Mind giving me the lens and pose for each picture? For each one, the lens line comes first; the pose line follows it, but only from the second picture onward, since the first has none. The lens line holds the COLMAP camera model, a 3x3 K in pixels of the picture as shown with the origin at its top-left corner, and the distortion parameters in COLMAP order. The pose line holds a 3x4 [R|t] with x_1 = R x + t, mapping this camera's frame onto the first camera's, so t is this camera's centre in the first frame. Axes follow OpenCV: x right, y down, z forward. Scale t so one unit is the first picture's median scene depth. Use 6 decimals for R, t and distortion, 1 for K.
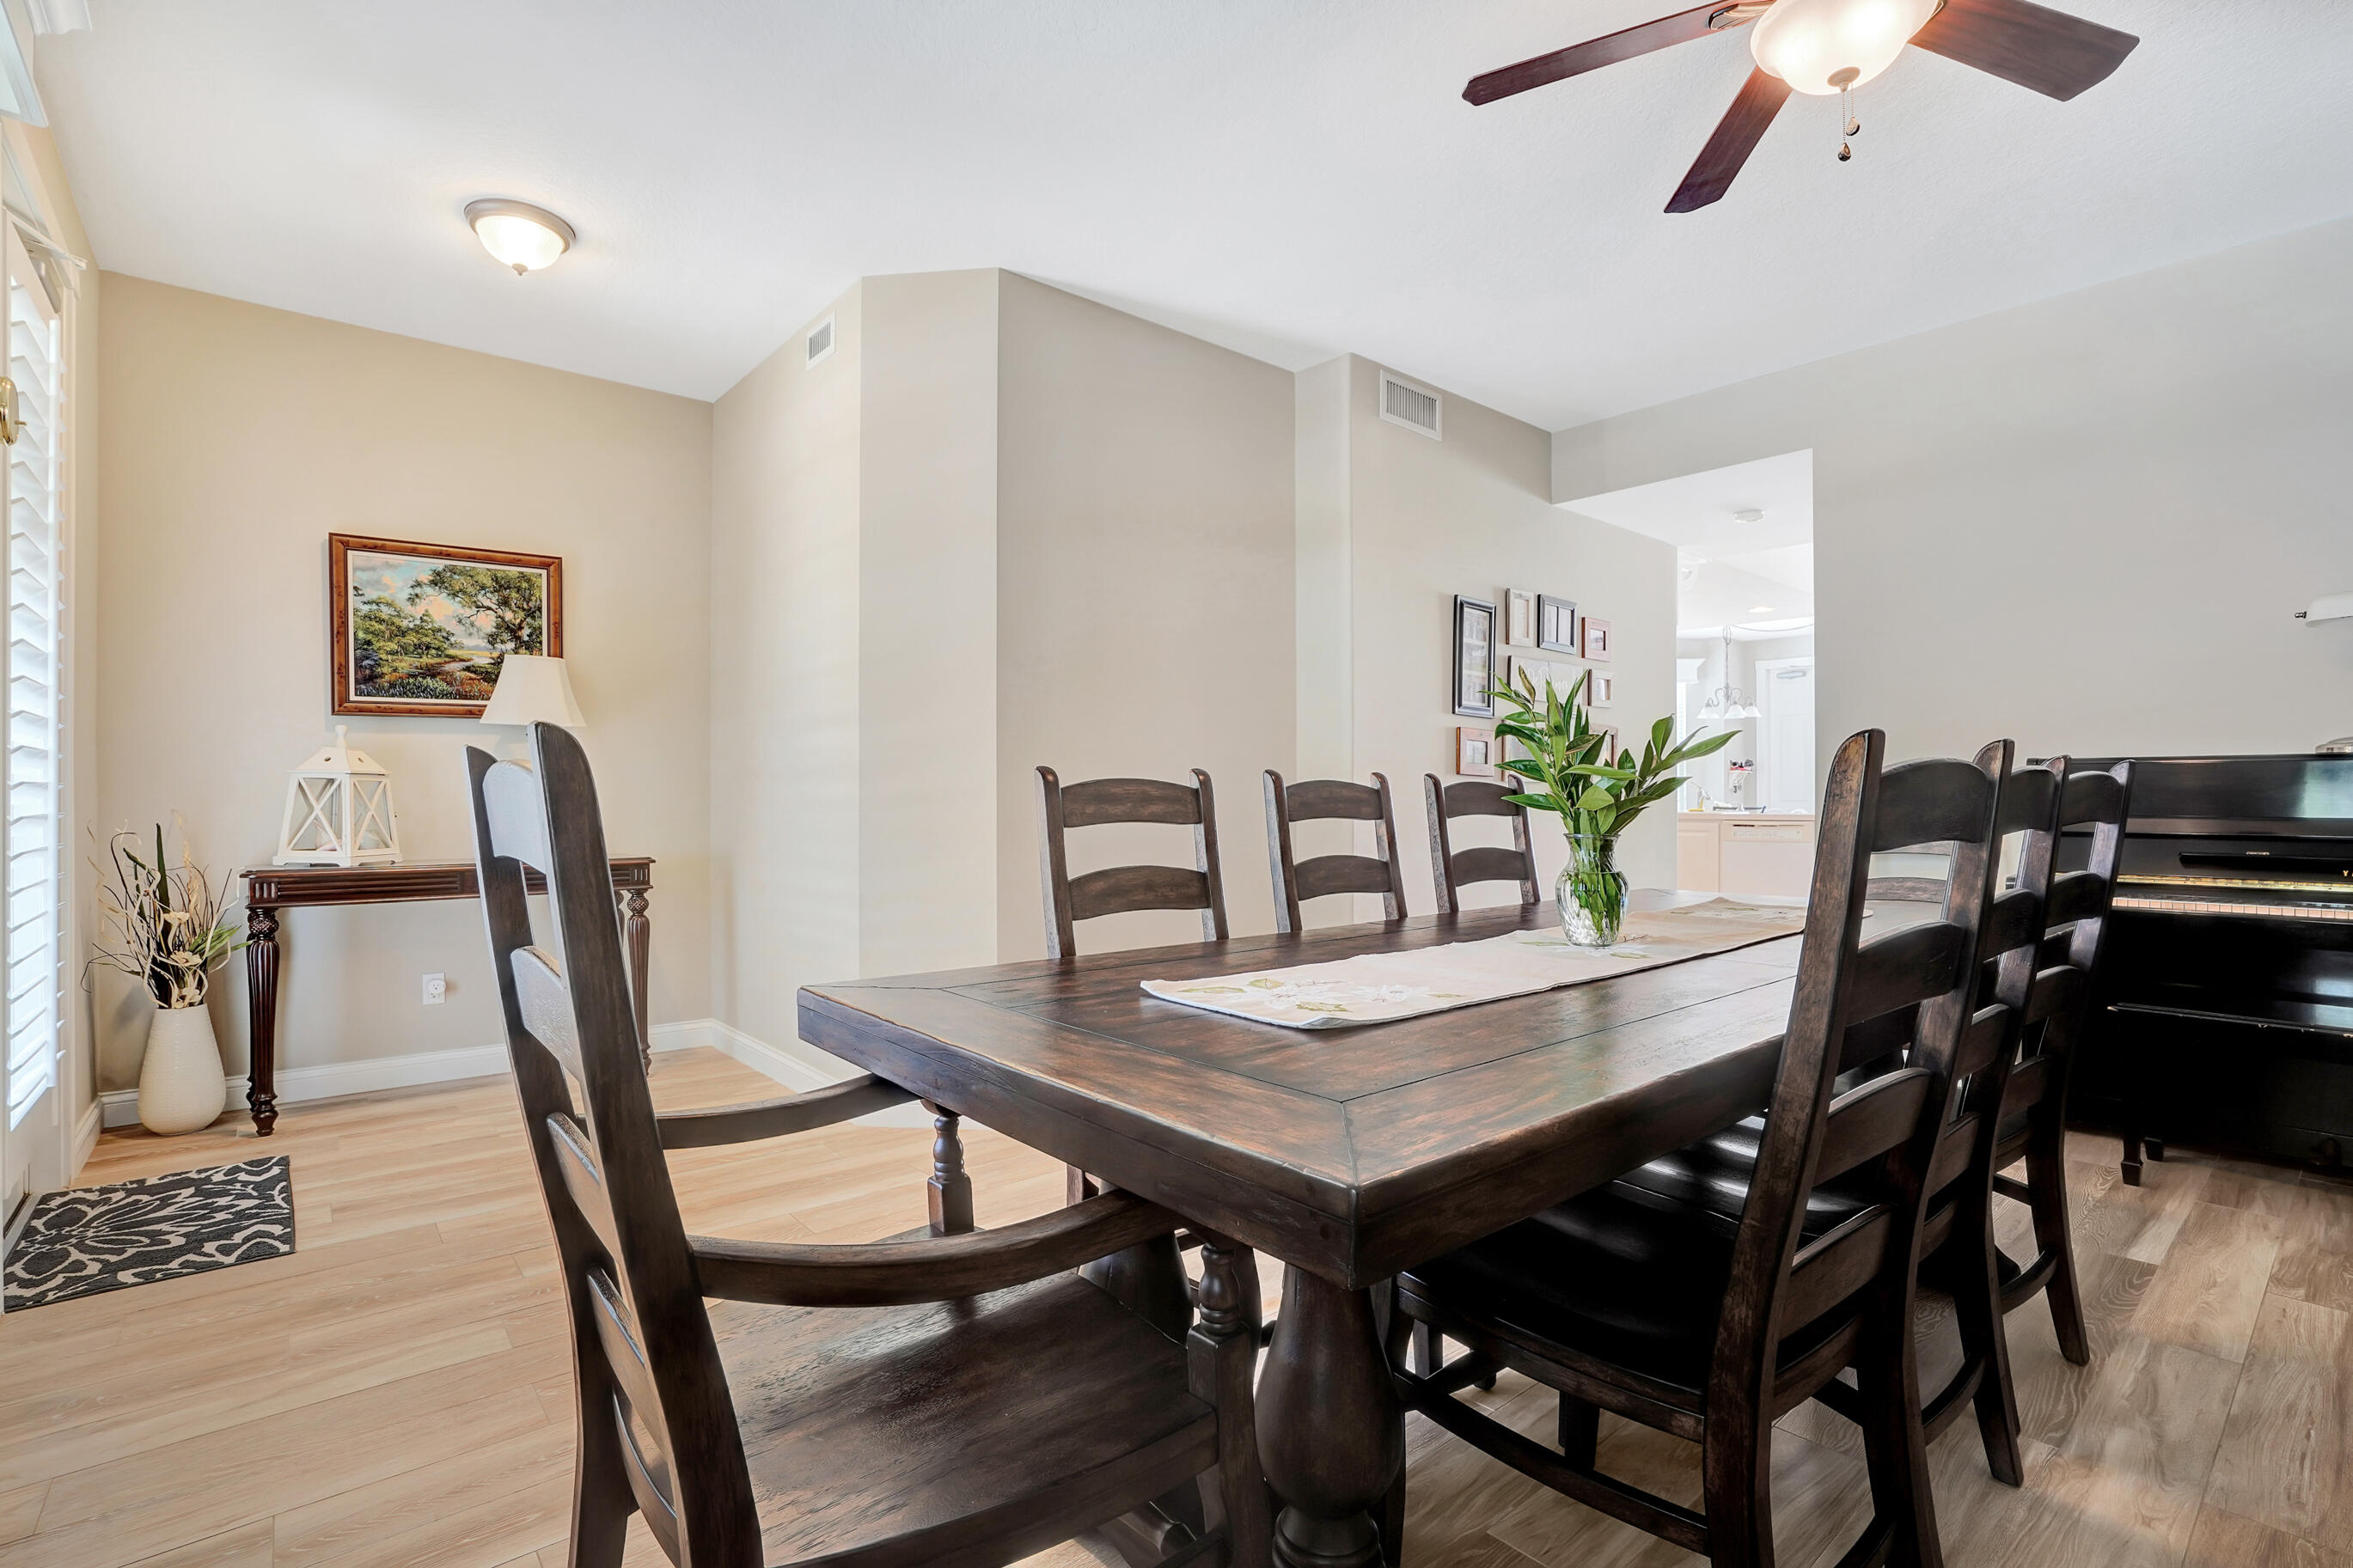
lens RADIAL K [[1110.2, 0, 1176.1], [0, 1110.2, 789.1], [0, 0, 1]] dist [-0.020041, -0.000102]
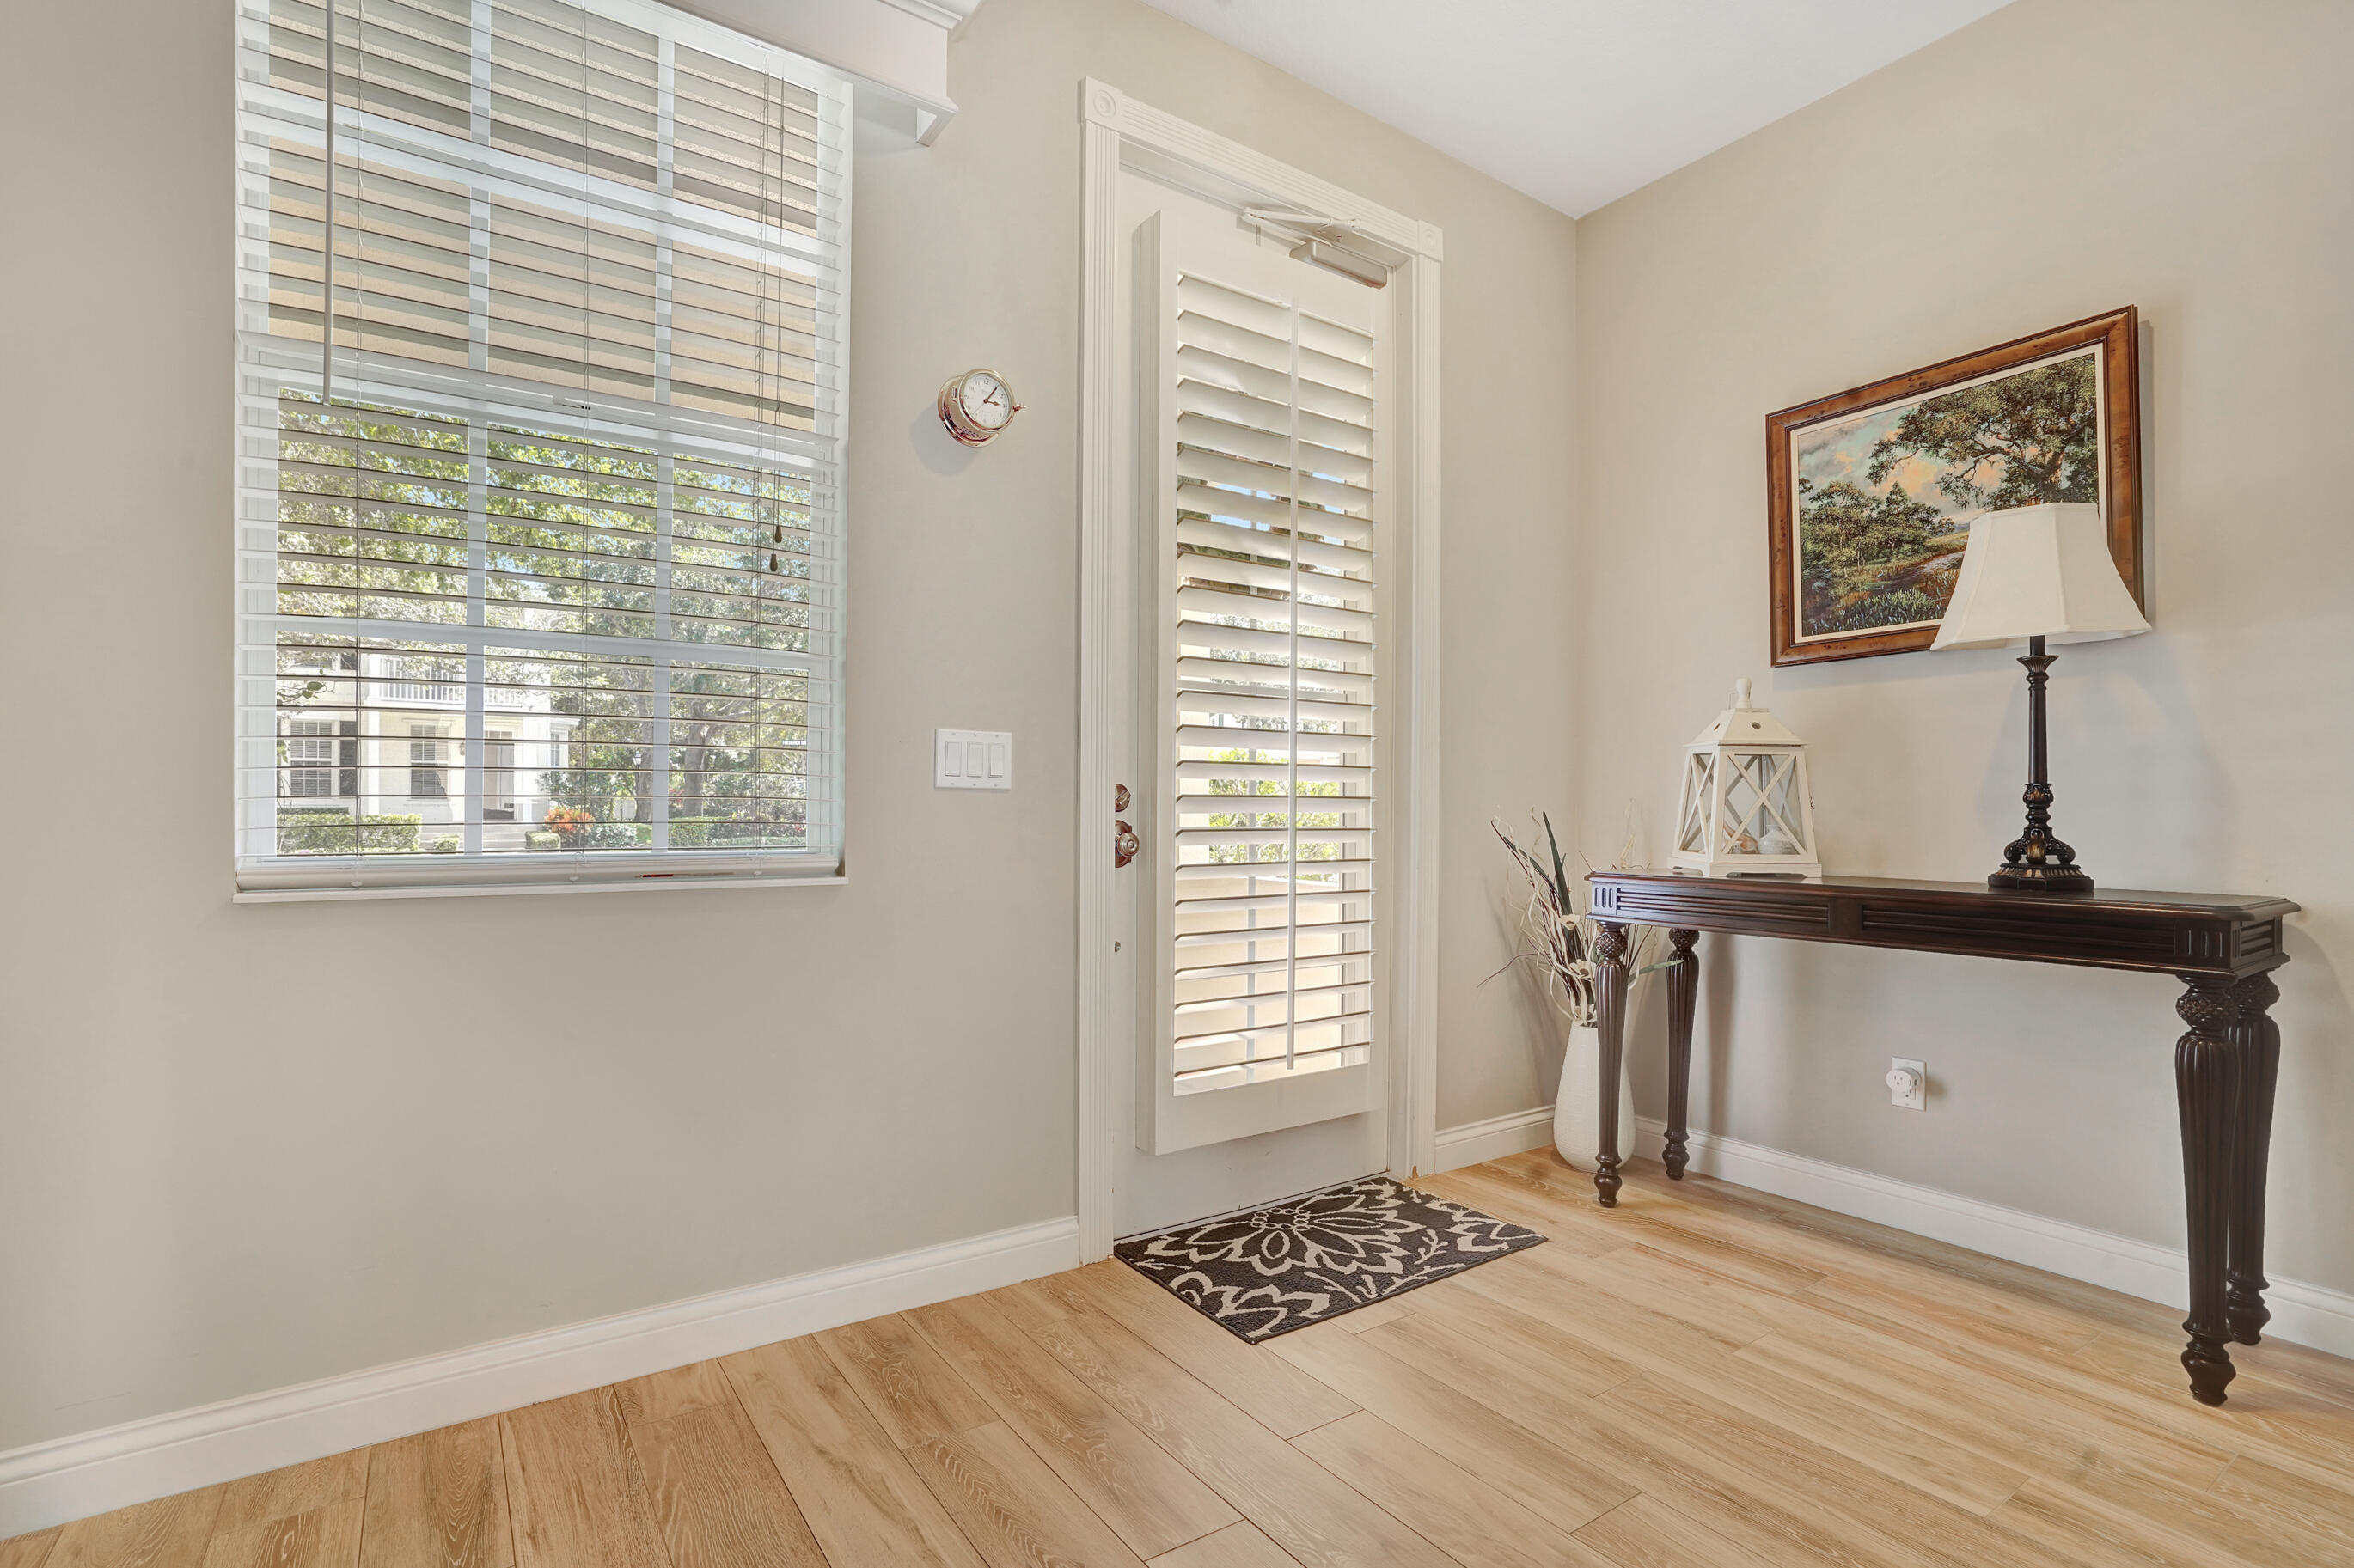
lens RADIAL K [[1110.7, 0, 1159.6], [0, 1110.7, 821.4], [0, 0, 1]] dist [-0.020041, -0.000102]
pose [[-0.109791, 0.014216, -0.993853, -0.005207], [0.002518, 0.999898, 0.014024, 0.025558], [0.993952, -0.000963, -0.109815, 0.772896]]
